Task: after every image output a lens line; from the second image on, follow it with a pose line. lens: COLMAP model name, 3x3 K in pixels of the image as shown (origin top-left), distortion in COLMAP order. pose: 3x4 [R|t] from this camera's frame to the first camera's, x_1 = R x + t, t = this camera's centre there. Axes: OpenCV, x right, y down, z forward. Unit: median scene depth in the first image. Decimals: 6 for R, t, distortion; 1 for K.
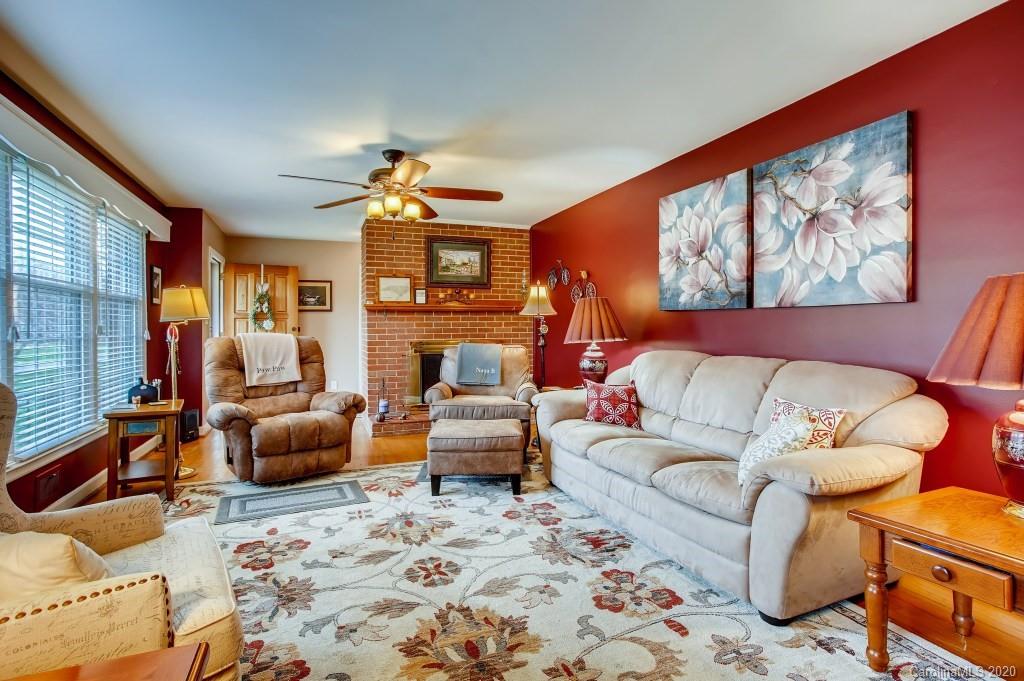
lens RADIAL K [[511.9, 0, 509.4], [0, 511.9, 330.9], [0, 0, 1]] dist [-0.047191, 0.027135]
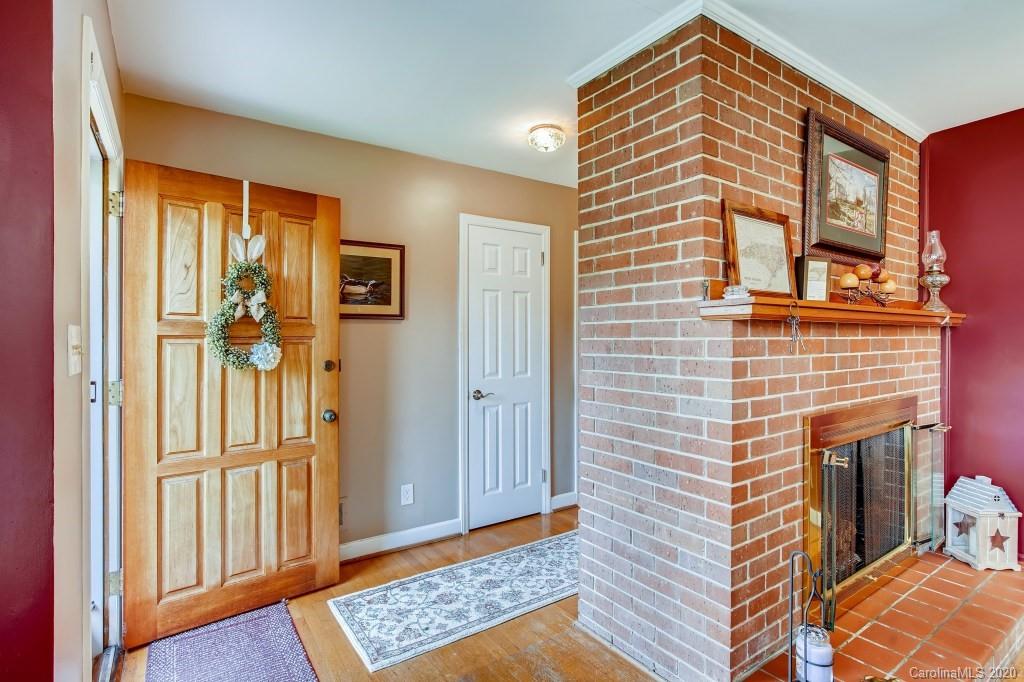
lens RADIAL K [[511.9, 0, 509.4], [0, 511.9, 331.4], [0, 0, 1]] dist [-0.047191, 0.027135]
pose [[0.973671, 0.006915, 0.227852, -0.777990], [-0.003059, 0.999846, -0.017272, -0.046147], [-0.227937, 0.016120, 0.973543, 1.245636]]
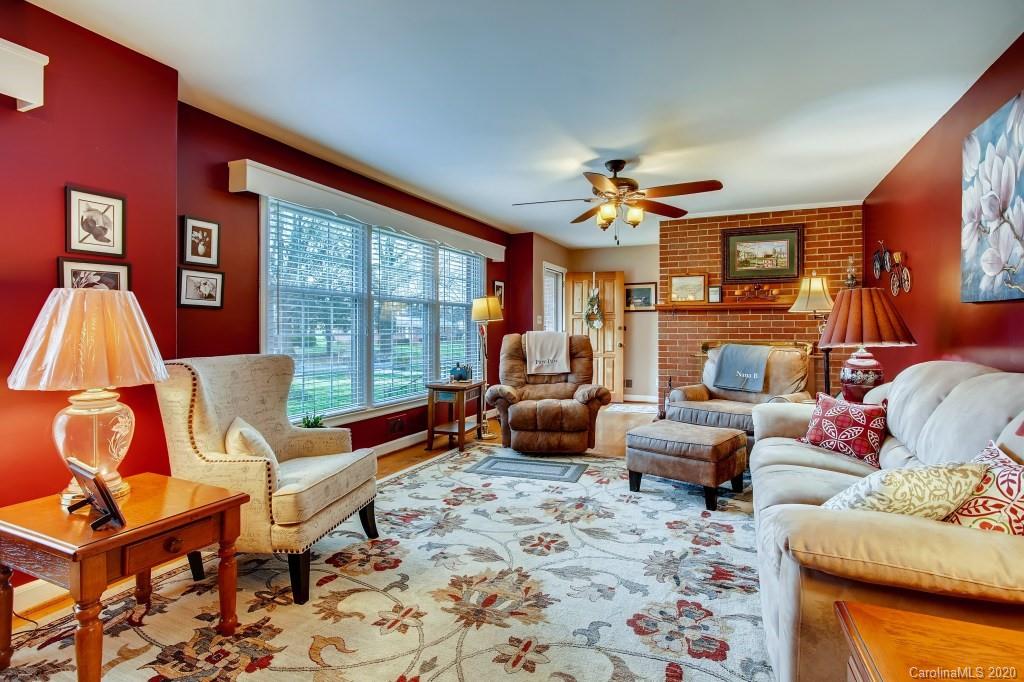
lens RADIAL K [[511.9, 0, 509.4], [0, 511.9, 331.4], [0, 0, 1]] dist [-0.047191, 0.027135]
pose [[0.697631, 0.007228, -0.716421, 0.416578], [-0.005242, 0.999974, 0.004983, -0.001959], [0.716438, 0.000279, 0.697651, 0.107932]]
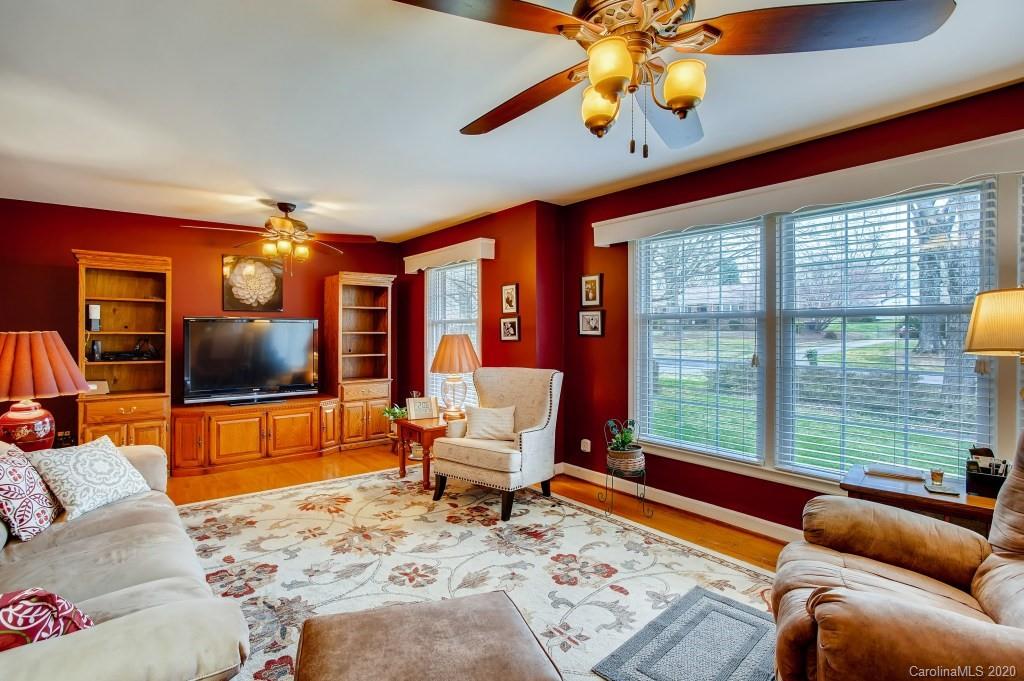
lens RADIAL K [[504.5, 0, 510.2], [0, 504.5, 331.6], [0, 0, 1]] dist [-0.045459, 0.024030]
pose [[-0.955040, 0.004050, -0.296449, -0.019261], [0.002784, 0.999985, 0.004692, -0.053935], [0.296463, 0.003656, -0.955037, 1.478278]]
